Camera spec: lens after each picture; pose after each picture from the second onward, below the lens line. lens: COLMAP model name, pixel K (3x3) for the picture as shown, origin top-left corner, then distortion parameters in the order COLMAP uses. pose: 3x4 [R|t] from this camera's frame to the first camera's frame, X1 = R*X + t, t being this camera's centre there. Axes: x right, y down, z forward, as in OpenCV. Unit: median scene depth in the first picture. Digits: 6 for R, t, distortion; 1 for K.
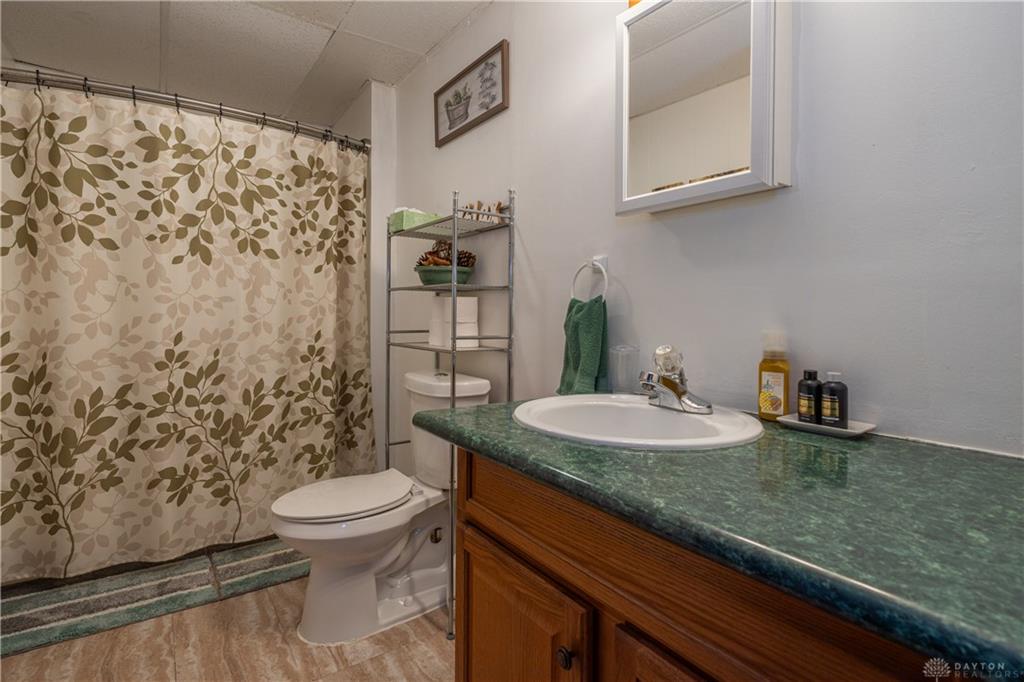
lens RADIAL K [[480.0, 0, 490.4], [0, 480.0, 312.1], [0, 0, 1]] dist [0.001522, 0.000325]
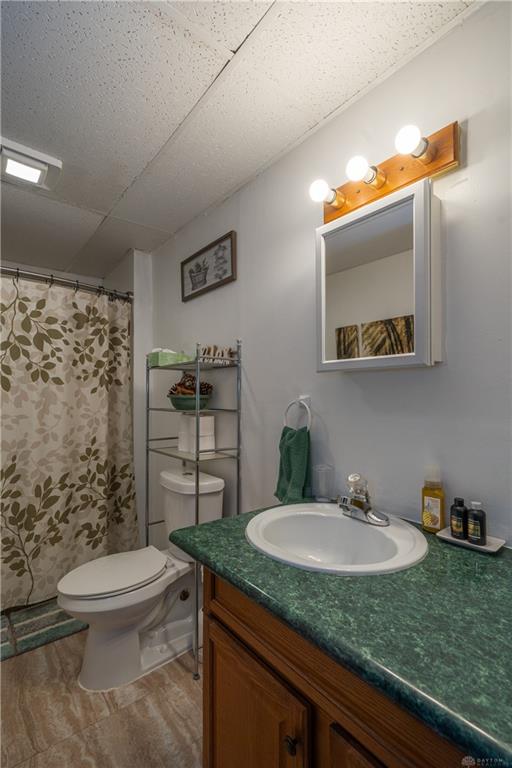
lens RADIAL K [[341.5, 0, 243.9], [0, 341.5, 392.6], [0, 0, 1]] dist [0.002214, 0.000233]
pose [[0.997398, -0.006014, 0.071842, -0.012292], [0.006949, 0.999894, -0.012766, -0.086809], [-0.071758, 0.013232, 0.997334, 0.025185]]
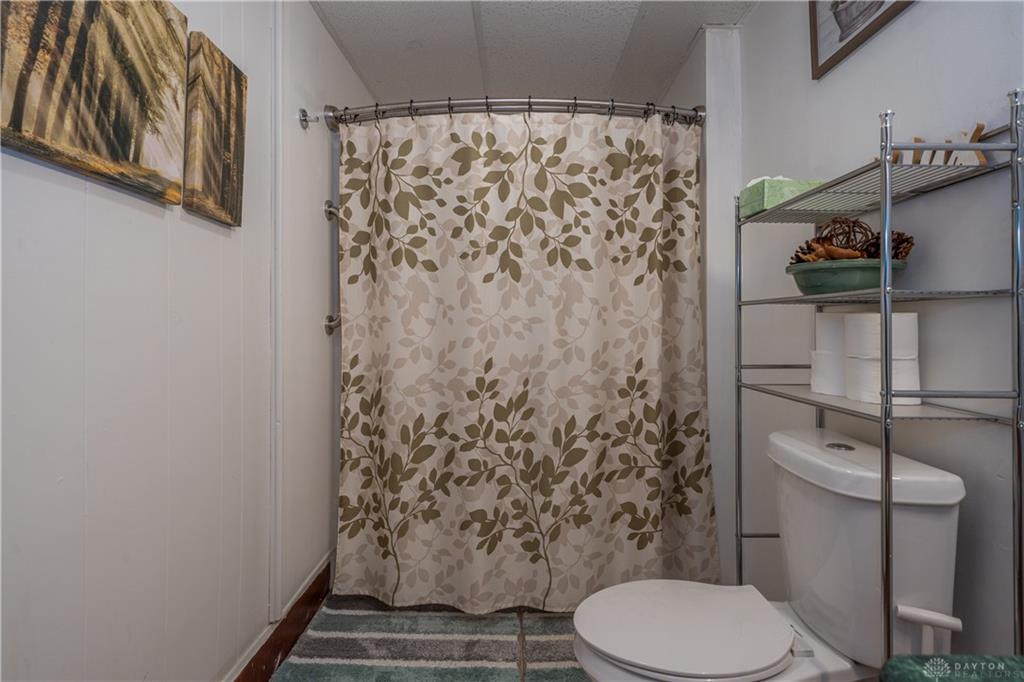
lens RADIAL K [[480.0, 0, 530.2], [0, 480.0, 324.1], [0, 0, 1]] dist [0.001522, 0.000325]
pose [[0.837895, -0.007527, -0.545779, -0.099539], [0.005709, 0.999971, -0.005026, -0.018239], [0.545801, 0.001096, 0.837914, 0.307611]]
